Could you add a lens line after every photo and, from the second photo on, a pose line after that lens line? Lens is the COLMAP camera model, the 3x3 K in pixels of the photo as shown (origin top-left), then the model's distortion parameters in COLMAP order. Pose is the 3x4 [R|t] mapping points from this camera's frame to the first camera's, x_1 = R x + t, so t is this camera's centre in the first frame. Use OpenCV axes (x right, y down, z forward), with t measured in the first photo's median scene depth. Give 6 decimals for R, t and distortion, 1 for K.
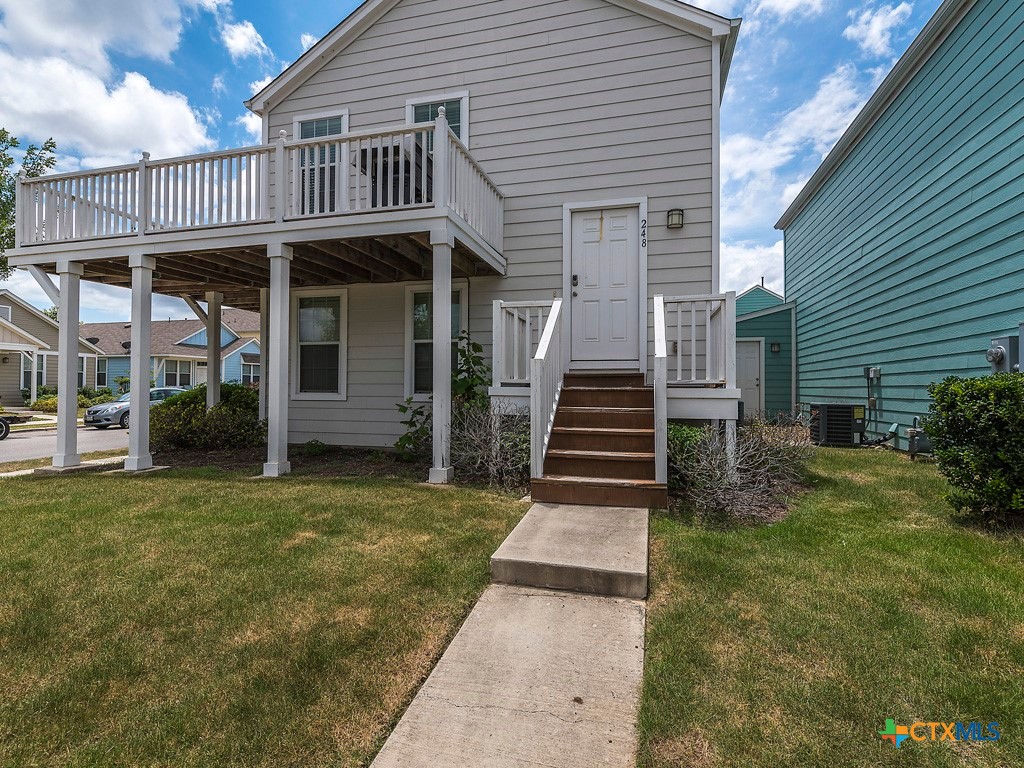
lens RADIAL K [[536.7, 0, 512.0], [0, 536.7, 384.0], [0, 0, 1]] dist [-0.002731, 0.012917]
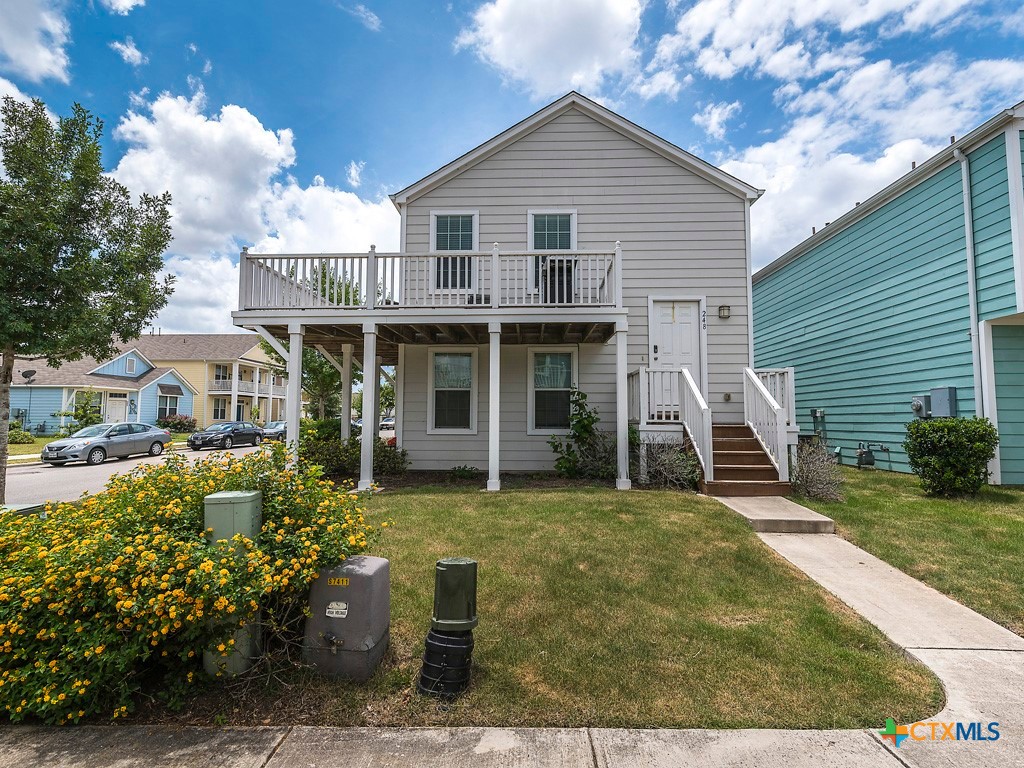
lens RADIAL K [[536.7, 0, 512.0], [0, 536.7, 384.0], [0, 0, 1]] dist [-0.002731, 0.012917]
pose [[0.972641, 0.014645, 0.231850, -0.586249], [-0.001032, 0.998273, -0.058729, -0.015516], [-0.232310, 0.056883, 0.970977, -0.294241]]
